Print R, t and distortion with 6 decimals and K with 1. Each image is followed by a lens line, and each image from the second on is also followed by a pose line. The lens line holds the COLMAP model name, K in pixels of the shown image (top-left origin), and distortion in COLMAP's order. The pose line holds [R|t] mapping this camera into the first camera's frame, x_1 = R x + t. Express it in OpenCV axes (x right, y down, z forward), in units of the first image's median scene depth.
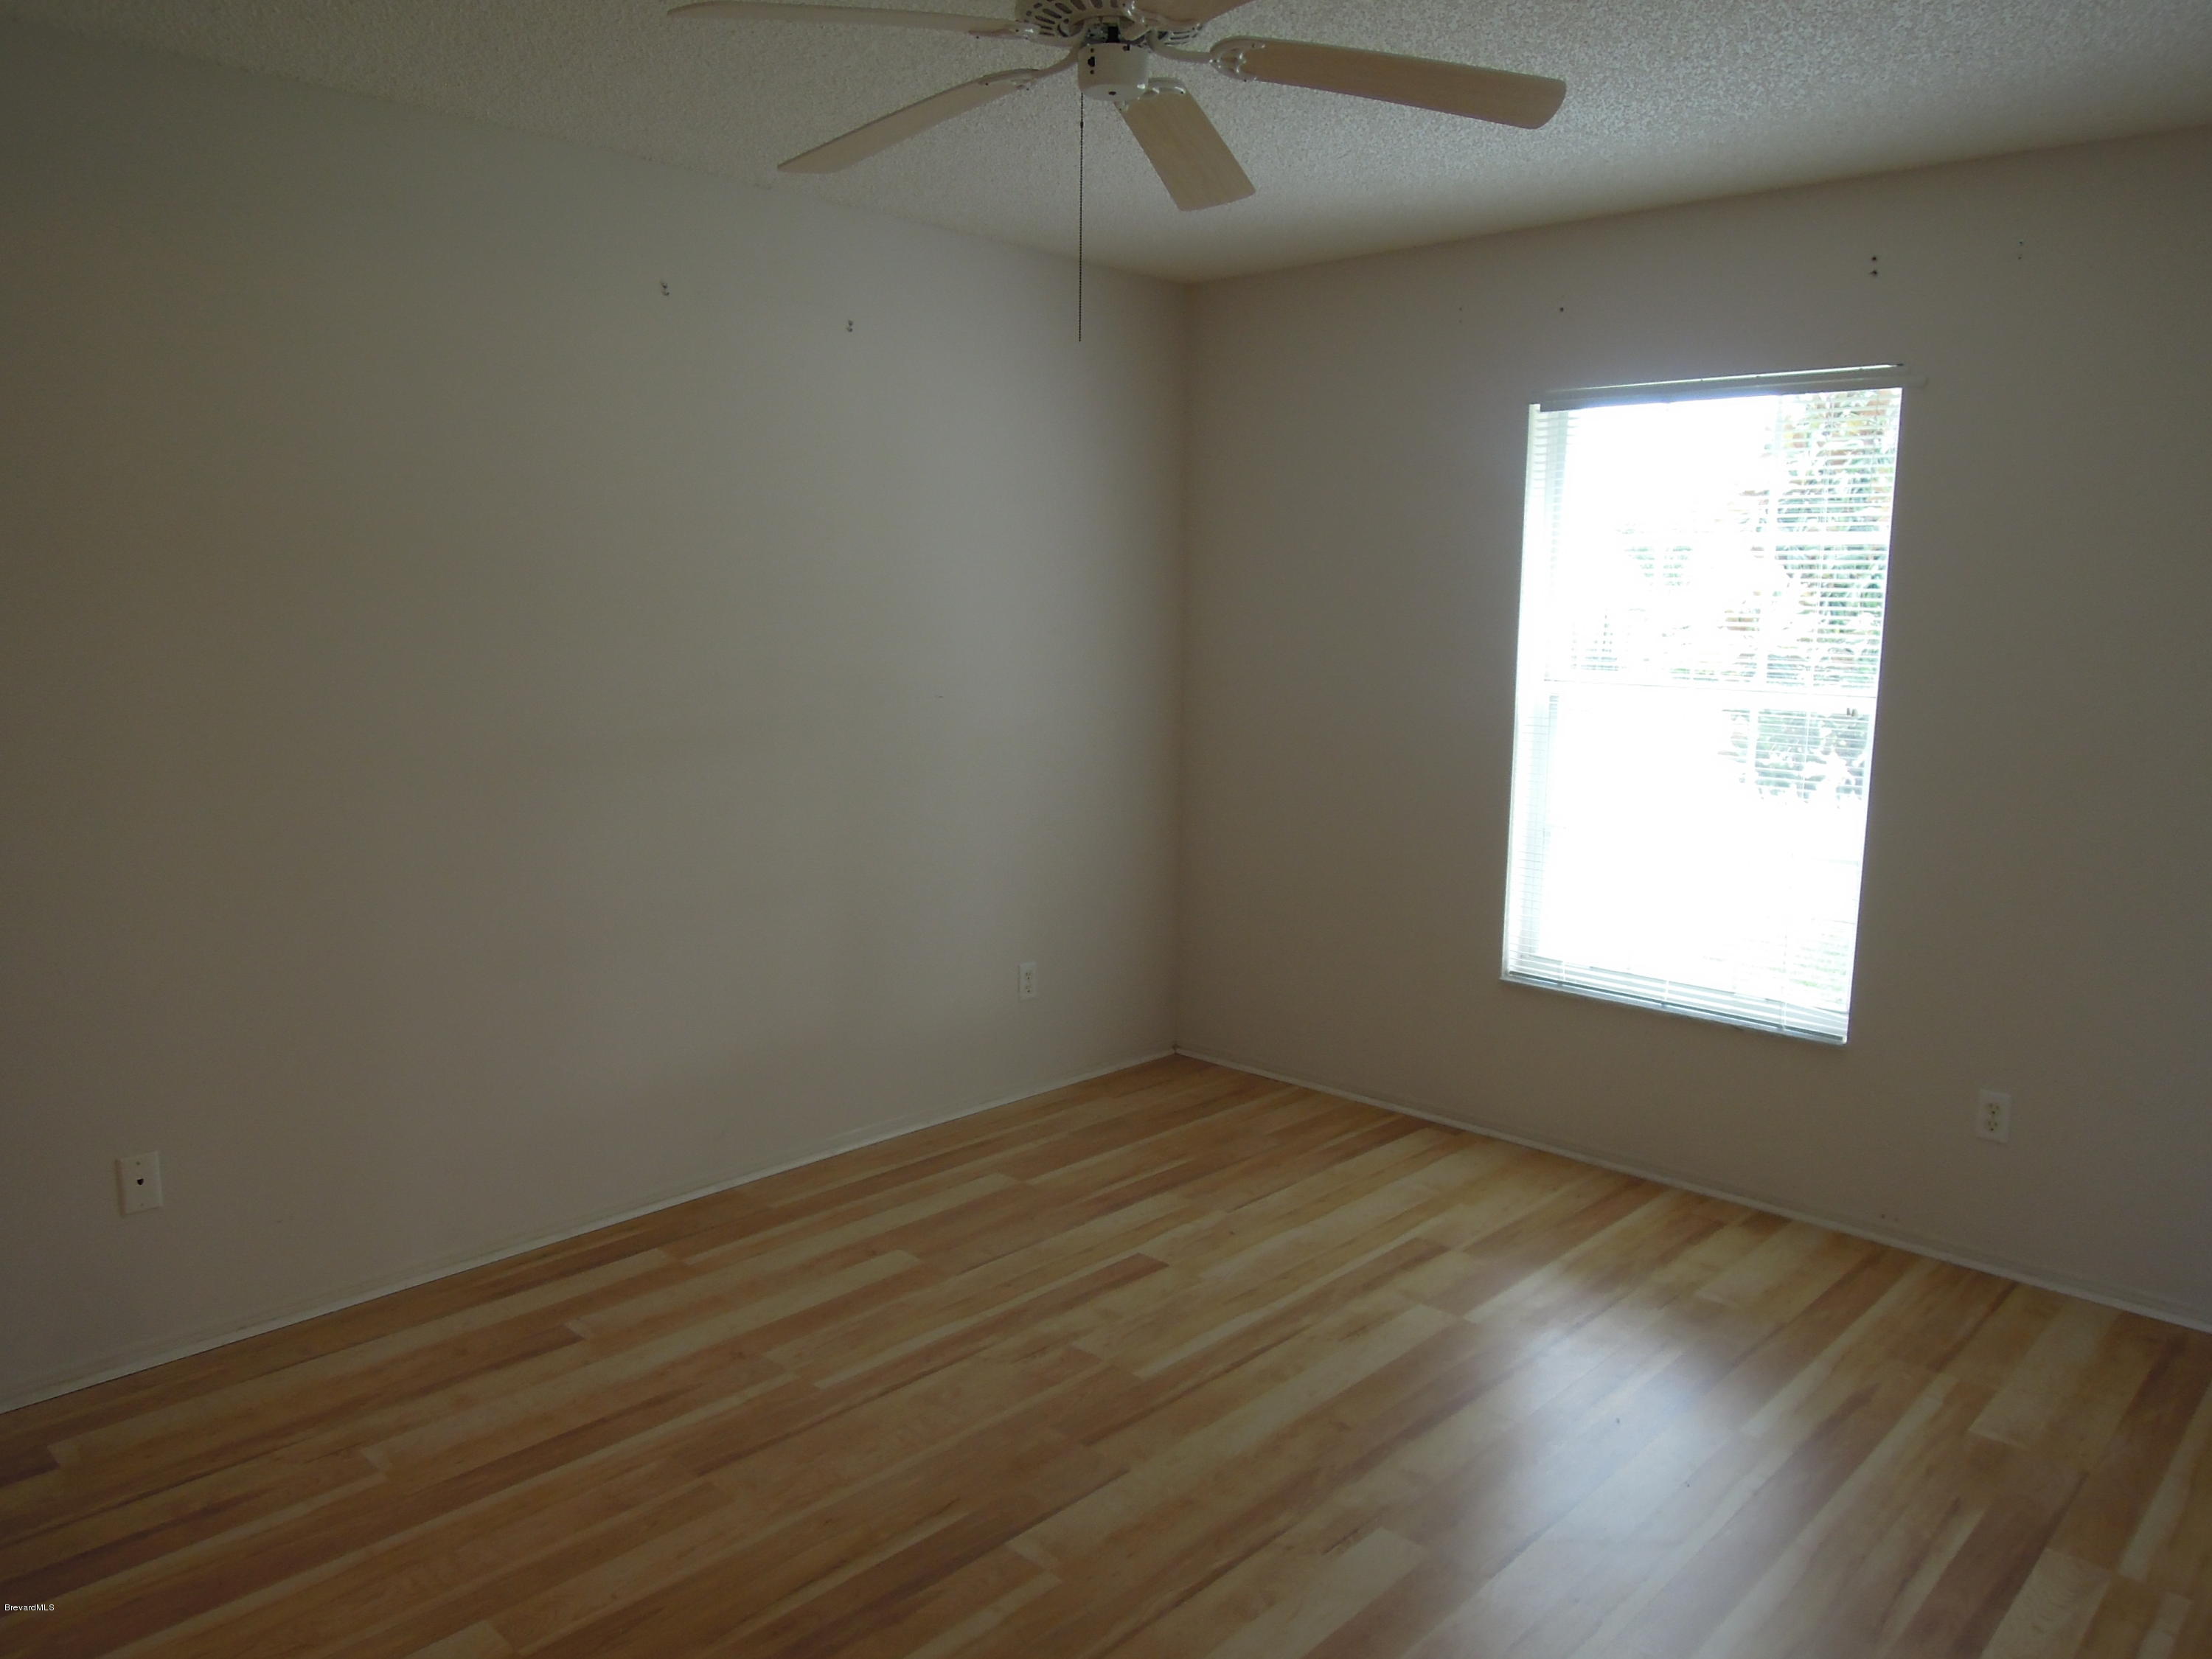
lens RADIAL K [[1576.9, 0, 1123.4], [0, 1576.9, 839.7], [0, 0, 1]] dist [-0.020504, -0.003828]
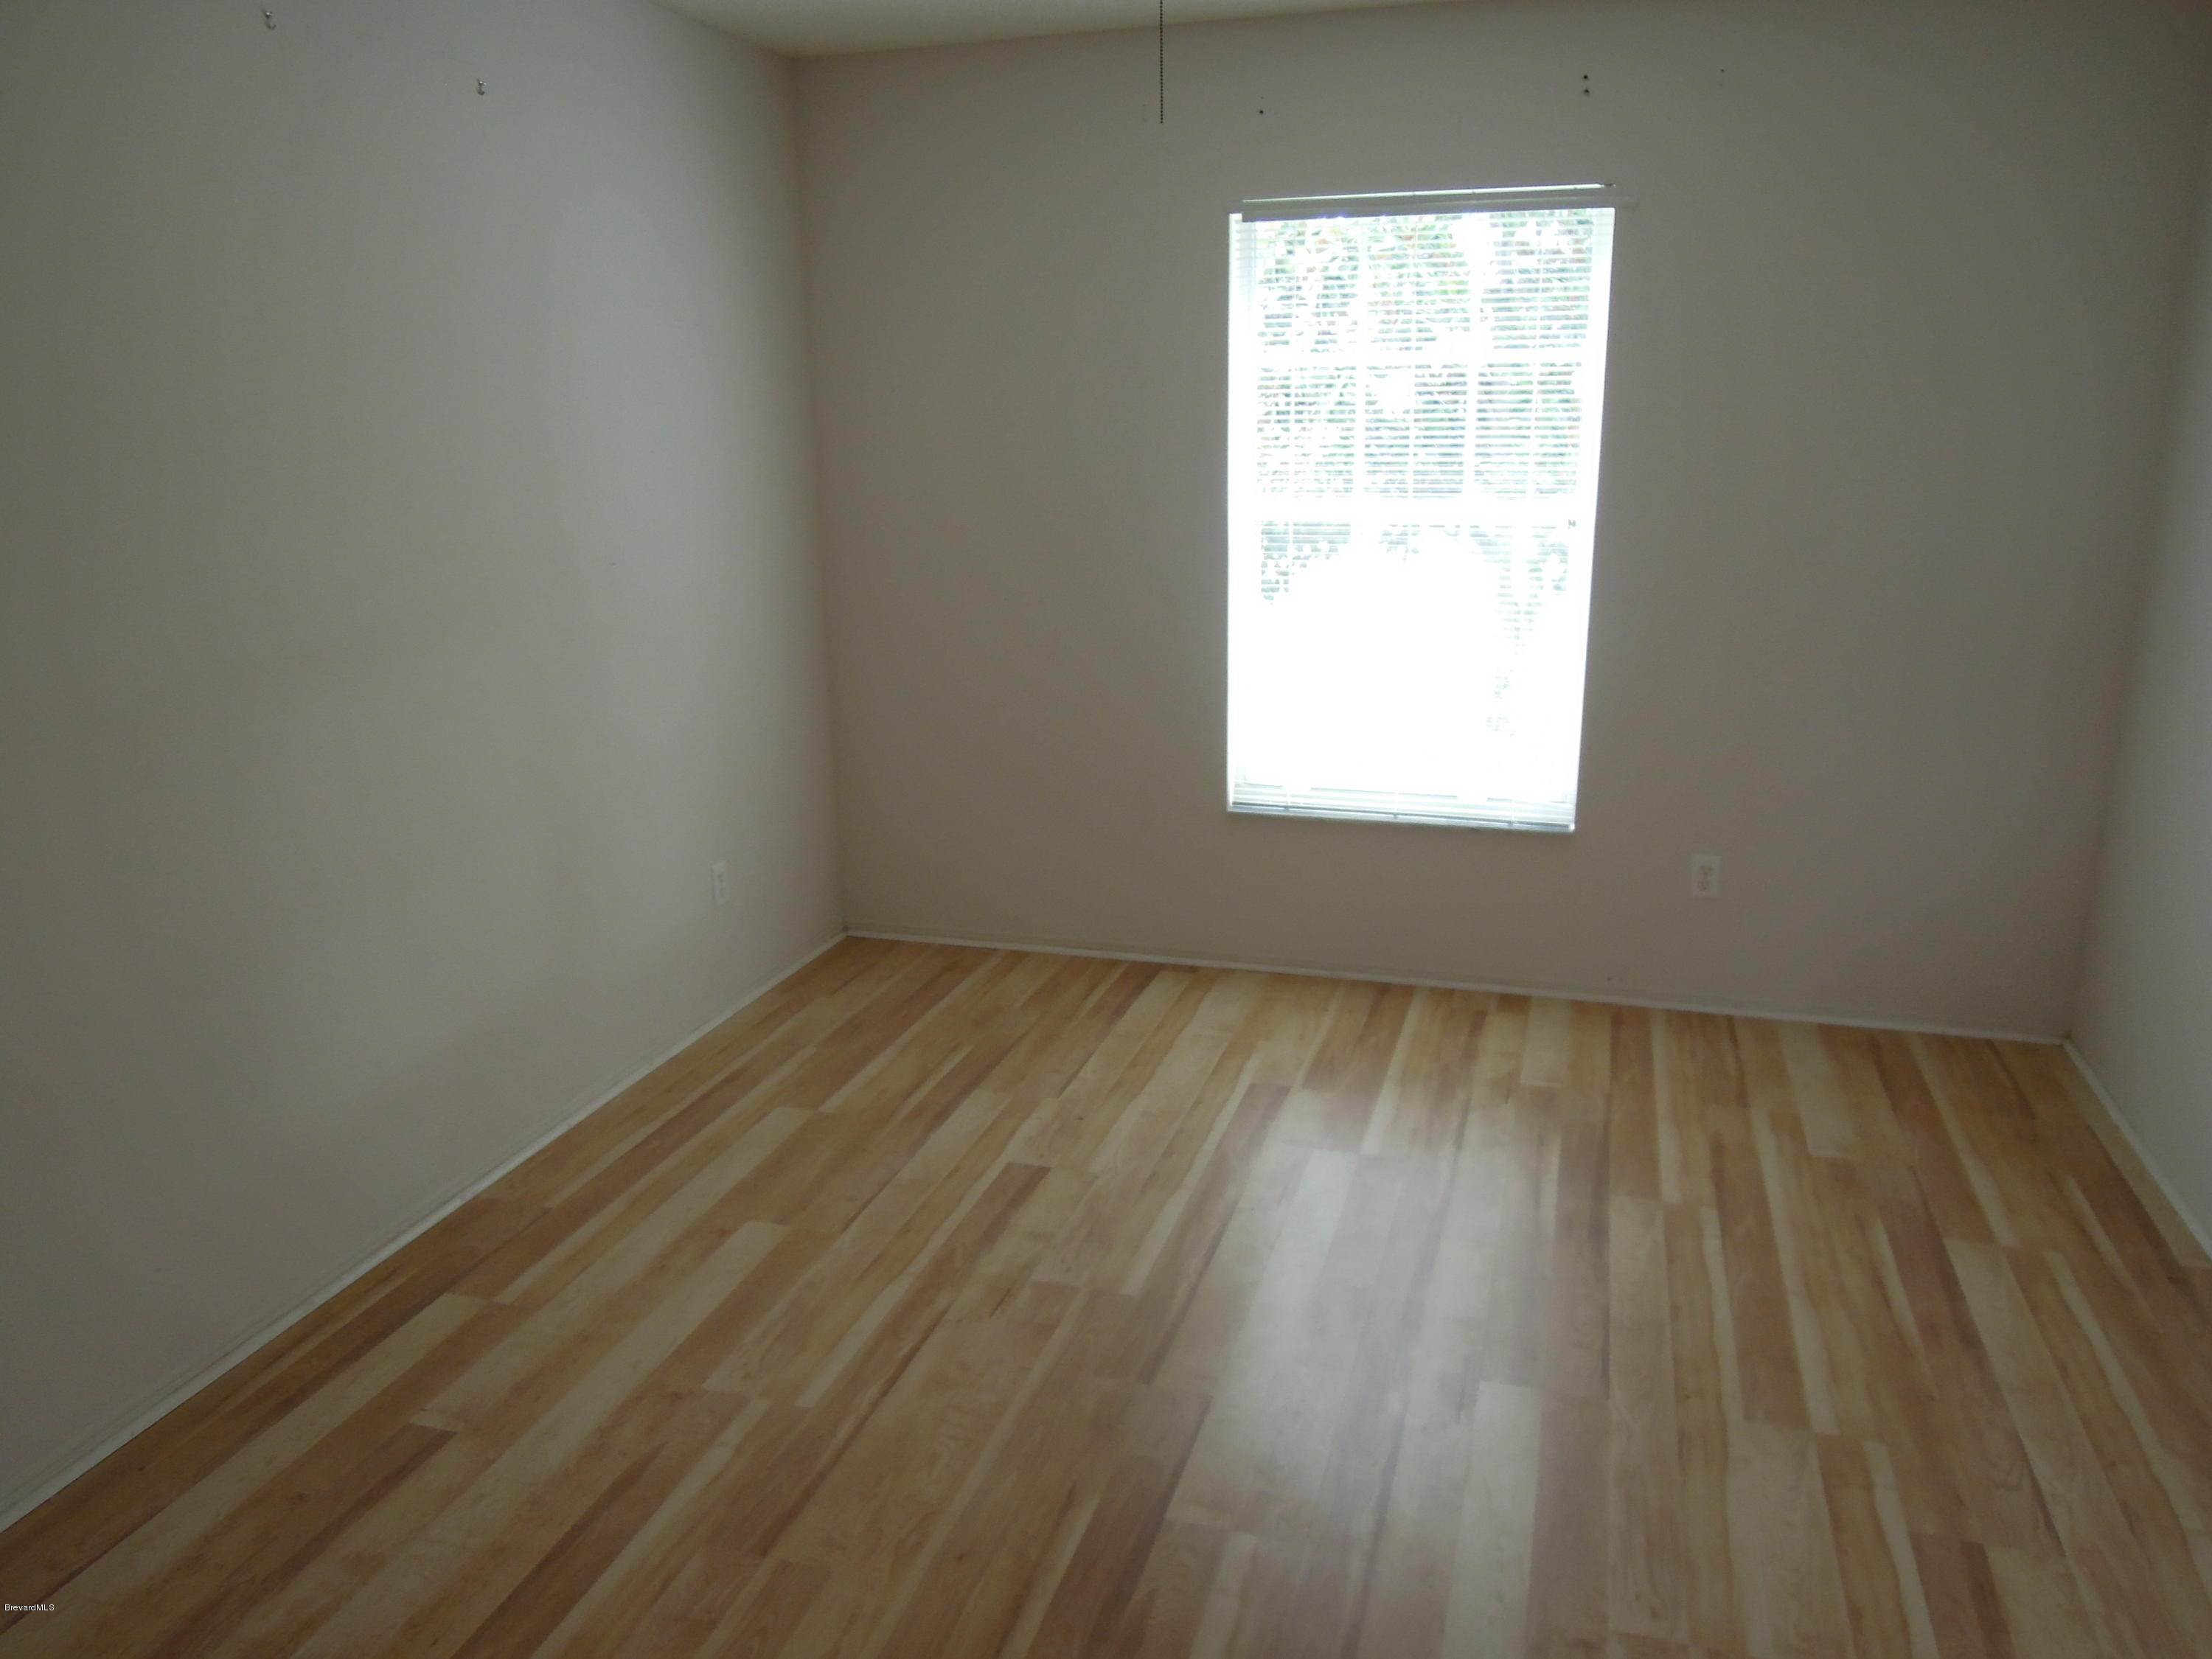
lens RADIAL K [[1576.9, 0, 1095.1], [0, 1576.9, 830.3], [0, 0, 1]] dist [-0.020504, -0.003828]
pose [[0.897143, -0.136921, 0.419984, -0.307806], [0.091684, 0.987762, 0.126175, -0.039763], [-0.432121, -0.074692, 0.898717, 0.170467]]
